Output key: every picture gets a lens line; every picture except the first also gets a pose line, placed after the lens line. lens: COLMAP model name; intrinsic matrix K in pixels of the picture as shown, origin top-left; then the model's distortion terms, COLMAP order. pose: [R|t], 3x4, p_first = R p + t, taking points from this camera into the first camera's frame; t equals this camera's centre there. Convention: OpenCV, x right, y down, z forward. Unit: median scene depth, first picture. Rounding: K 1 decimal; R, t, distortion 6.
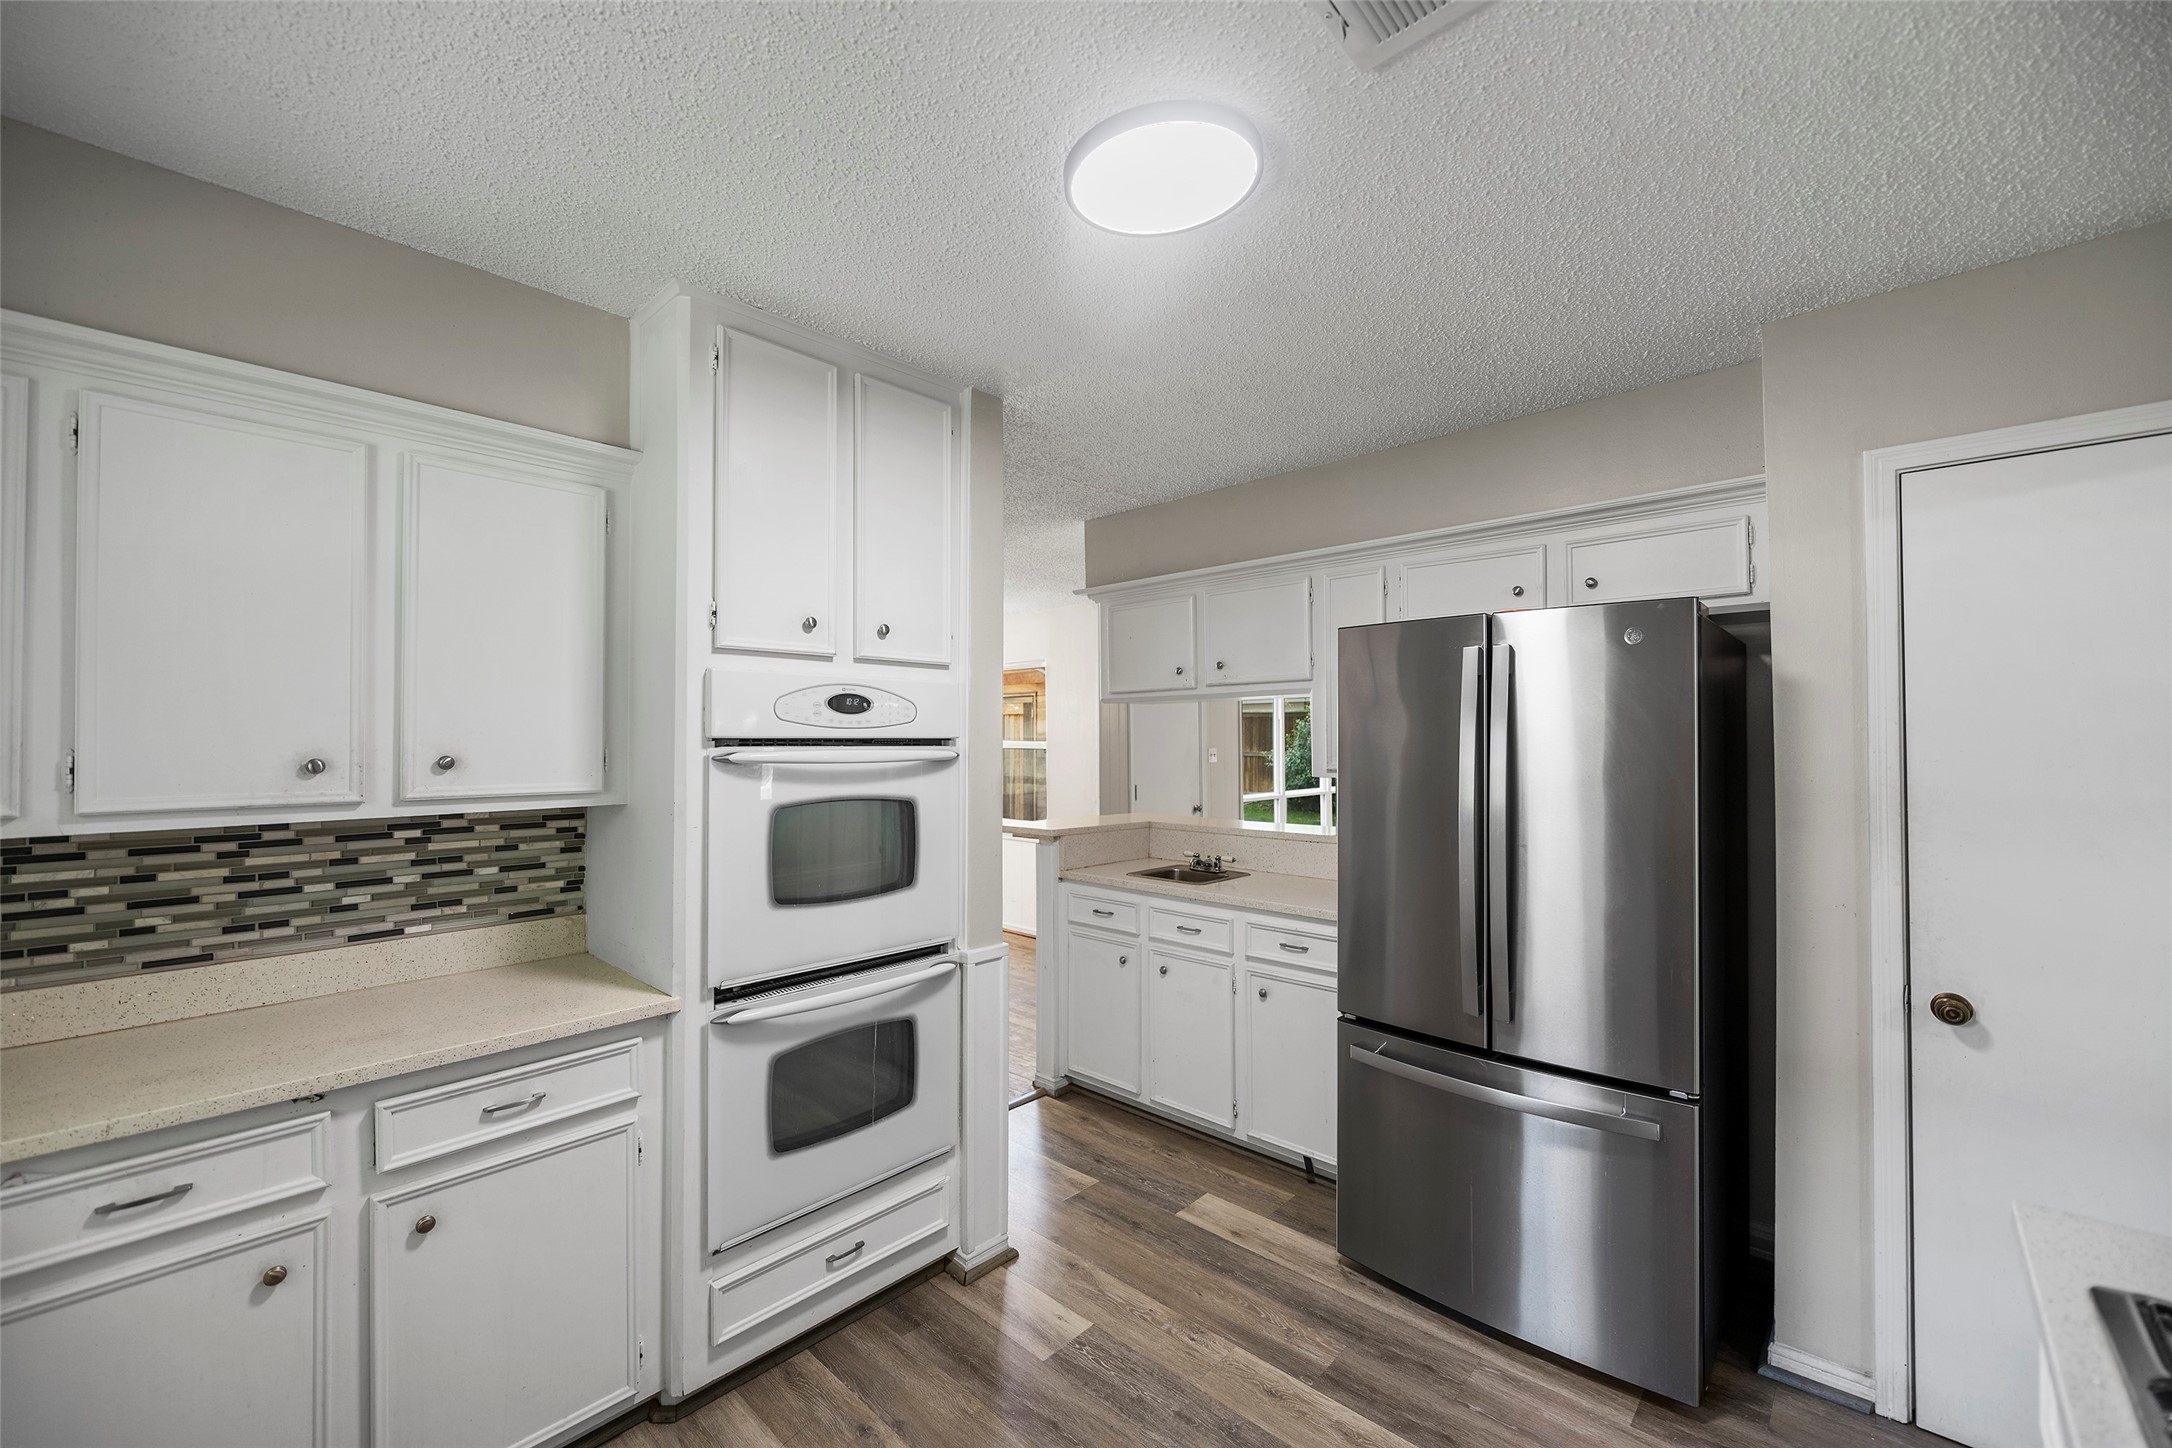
lens RADIAL K [[871.2, 0, 1086.0], [0, 871.2, 724.0], [0, 0, 1]] dist [-0.002178, -0.000171]
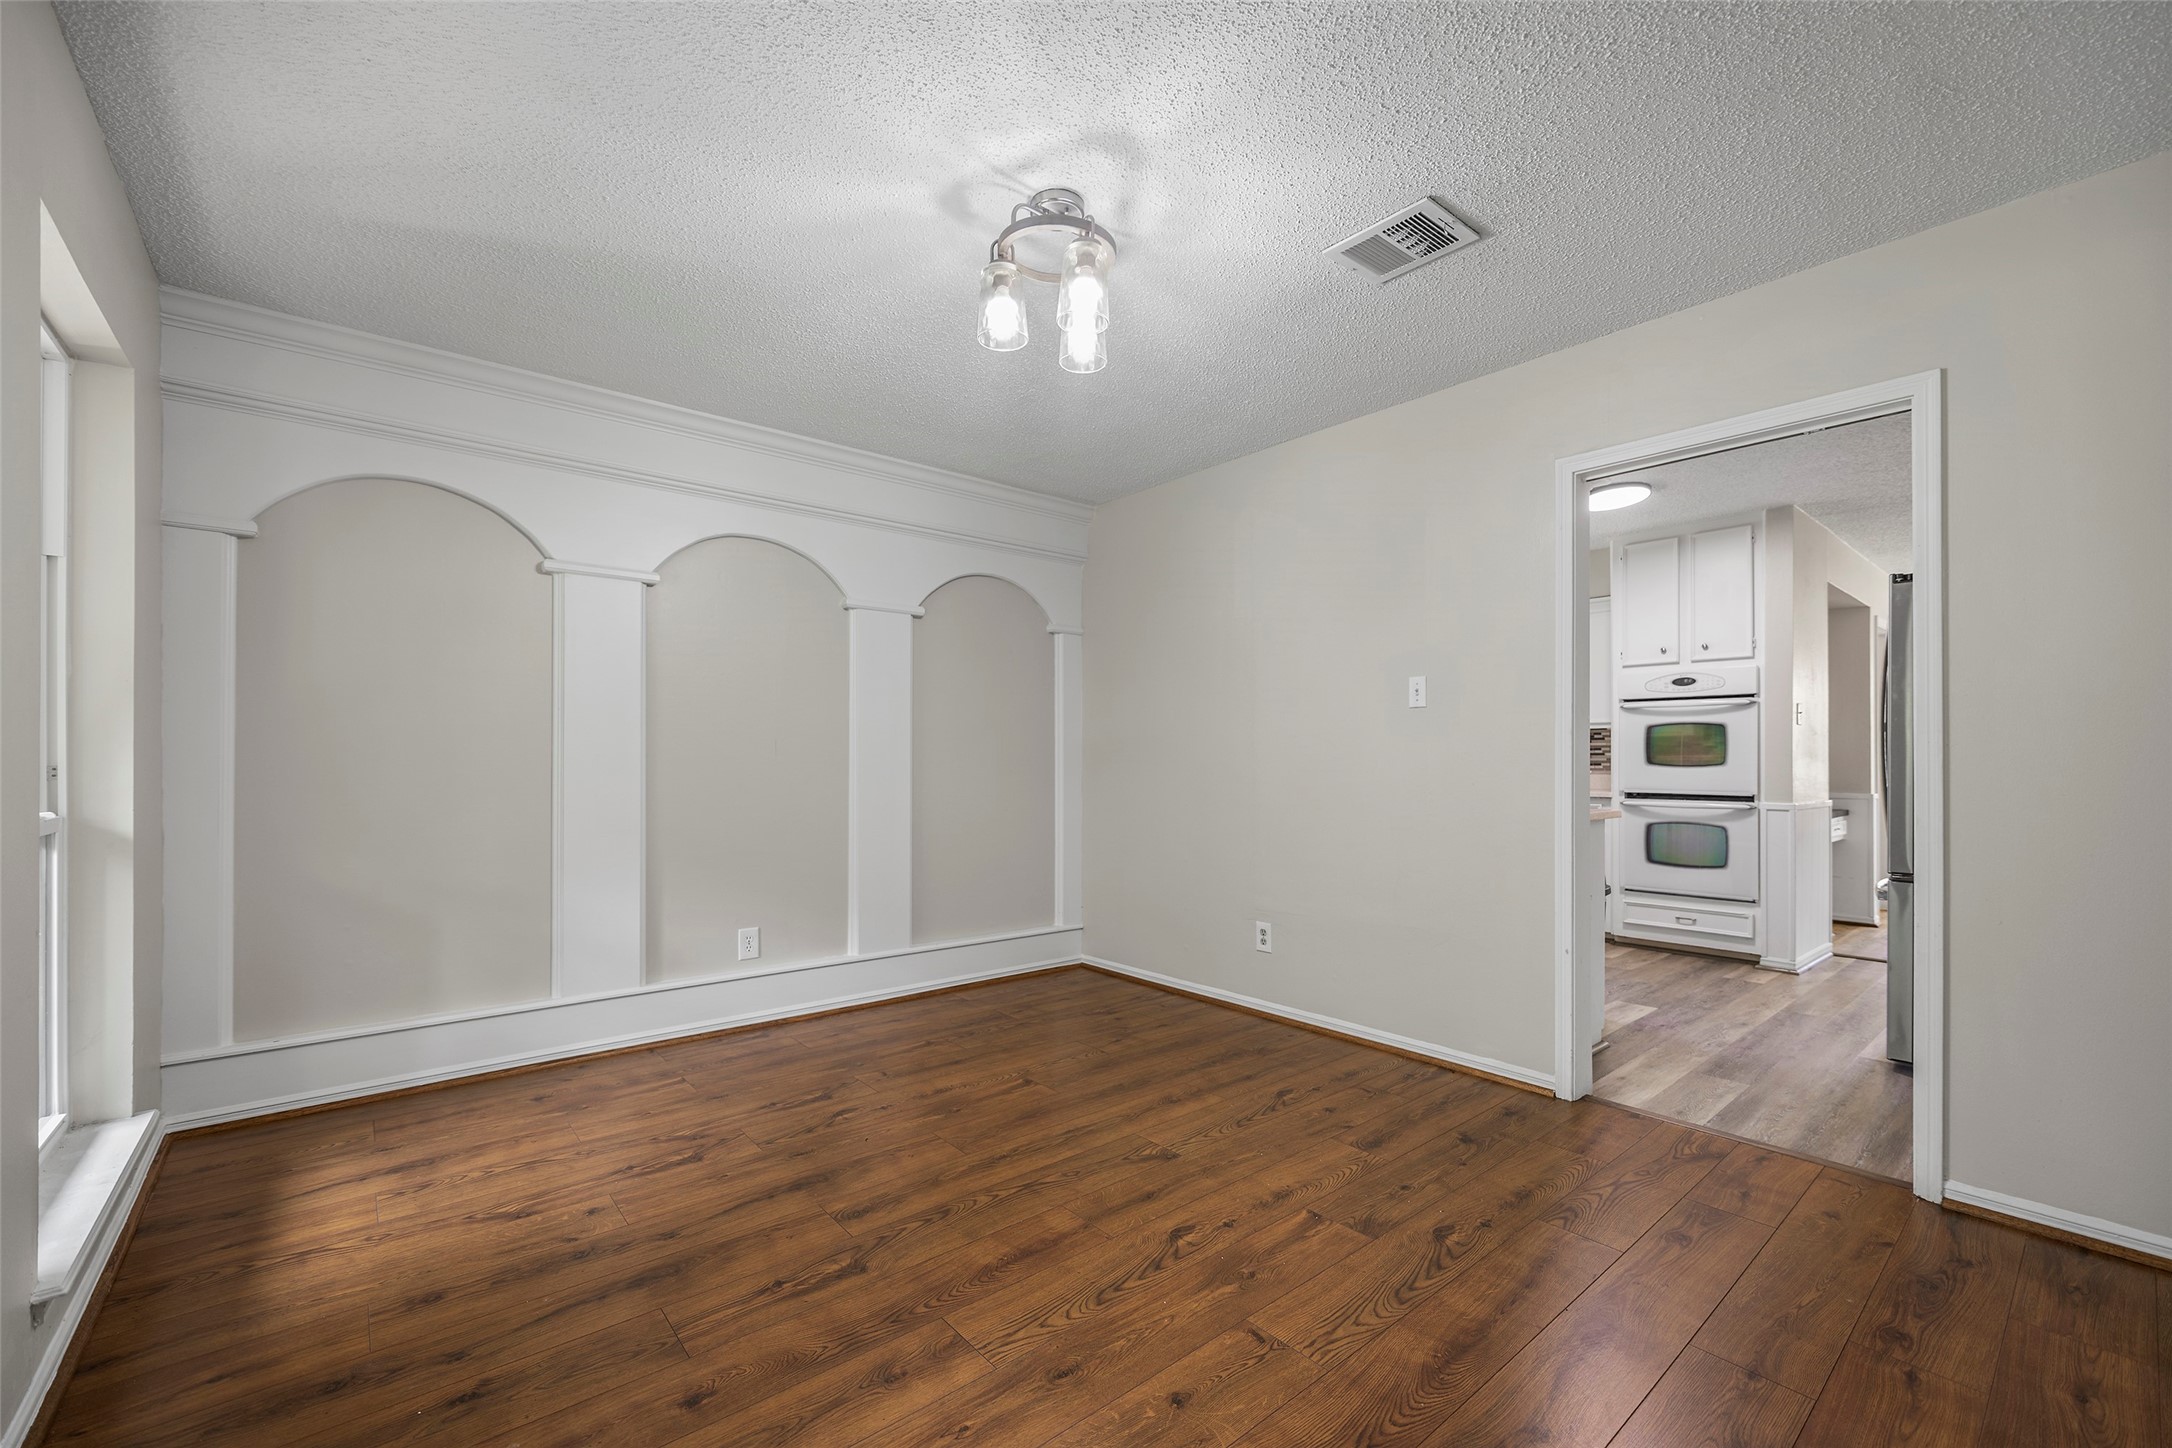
lens RADIAL K [[898.1, 0, 1090.6], [0, 898.1, 752.1], [0, 0, 1]] dist [-0.001887, -0.000177]
pose [[-0.128508, -0.009008, -0.991668, 2.259367], [0.012683, 0.999862, -0.010726, 0.167058], [0.991627, -0.013956, -0.128376, -0.253864]]
